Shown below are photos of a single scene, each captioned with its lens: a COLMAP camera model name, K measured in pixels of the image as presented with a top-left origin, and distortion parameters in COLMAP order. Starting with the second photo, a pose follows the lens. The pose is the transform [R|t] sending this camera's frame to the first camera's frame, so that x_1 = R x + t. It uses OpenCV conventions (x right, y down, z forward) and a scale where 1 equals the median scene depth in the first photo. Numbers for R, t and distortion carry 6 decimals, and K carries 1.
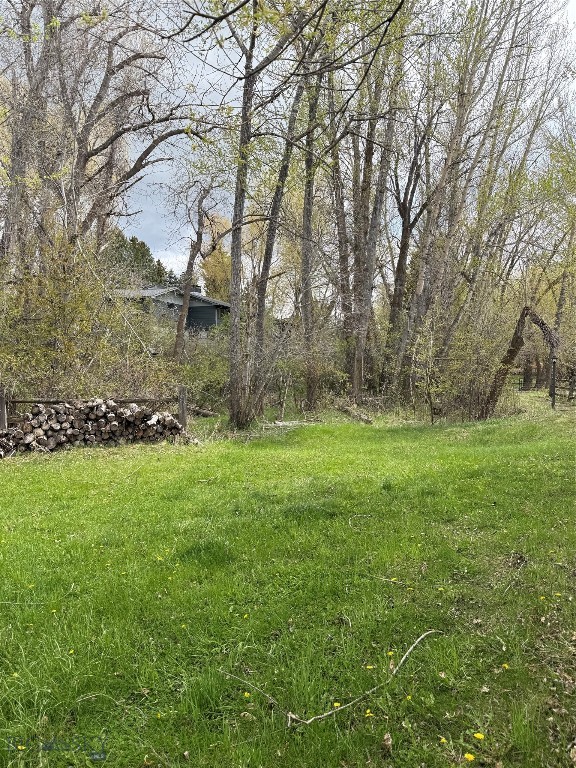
lens RADIAL K [[532.9, 0, 290.6], [0, 532.9, 386.6], [0, 0, 1]] dist [0.029523, -0.033041]
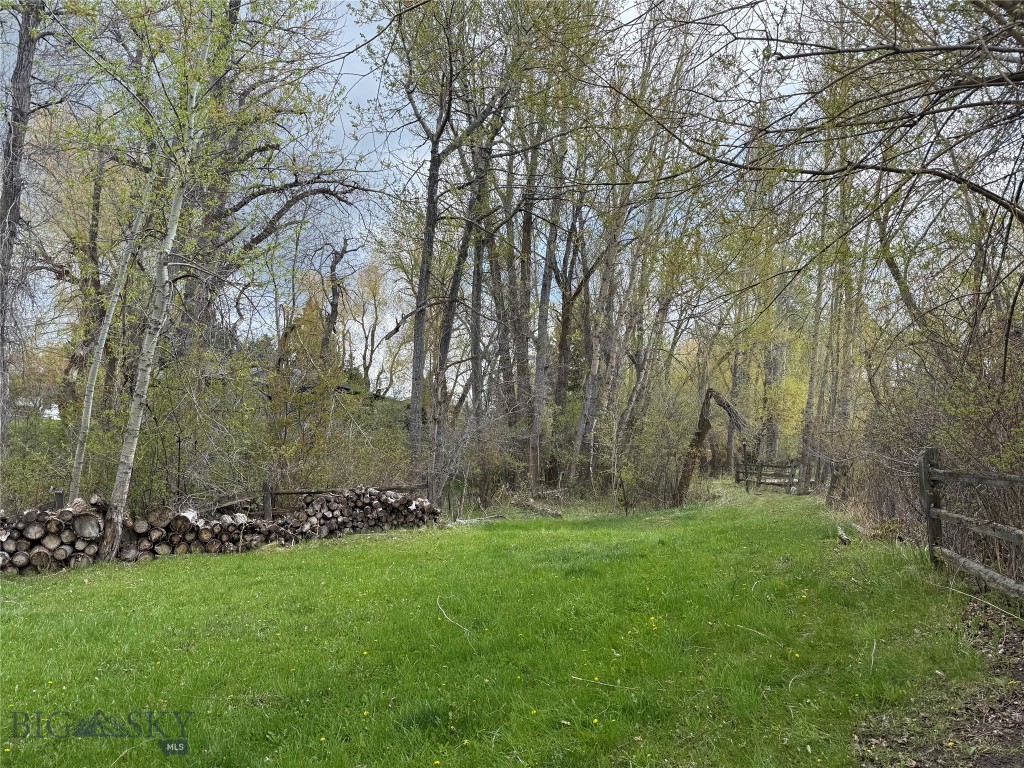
lens RADIAL K [[710.5, 0, 516.1], [0, 710.5, 390.3], [0, 0, 1]] dist [0.029523, -0.033041]
pose [[0.982179, -0.010927, 0.187630, -0.312691], [0.036786, 0.990177, -0.134896, 0.033406], [-0.184313, 0.139394, 0.972933, -0.407888]]
